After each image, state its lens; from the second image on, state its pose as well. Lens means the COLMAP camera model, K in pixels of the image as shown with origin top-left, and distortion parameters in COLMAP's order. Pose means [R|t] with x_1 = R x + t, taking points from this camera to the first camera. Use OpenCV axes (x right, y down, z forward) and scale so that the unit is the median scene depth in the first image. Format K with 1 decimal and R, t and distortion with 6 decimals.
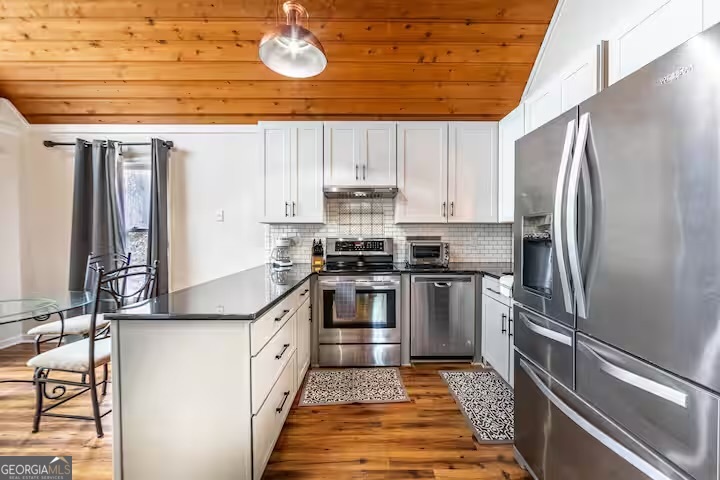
lens RADIAL K [[288.7, 0, 361.1], [0, 288.7, 237.9], [0, 0, 1]] dist [-0.000092, -0.000002]
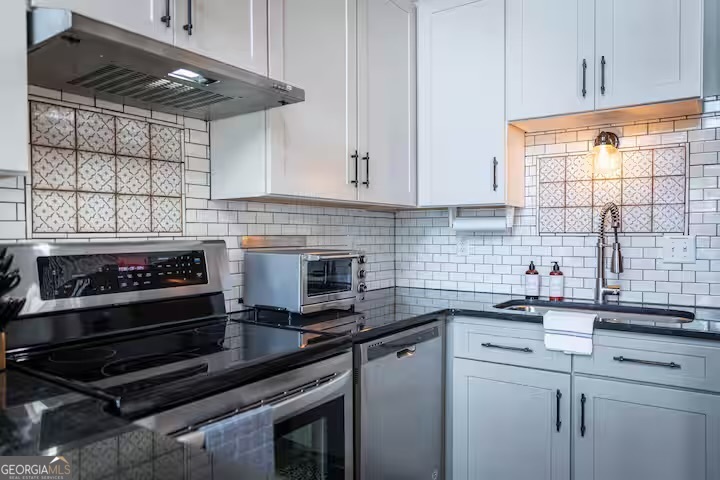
lens RADIAL K [[511.1, 0, 359.4], [0, 511.1, 240.1], [0, 0, 1]] dist [-0.003460, -0.001032]
pose [[0.588327, -0.009913, 0.808562, -0.272083], [0.018911, 0.999820, -0.001502, 0.003323], [-0.808402, 0.016175, 0.588409, 0.528642]]
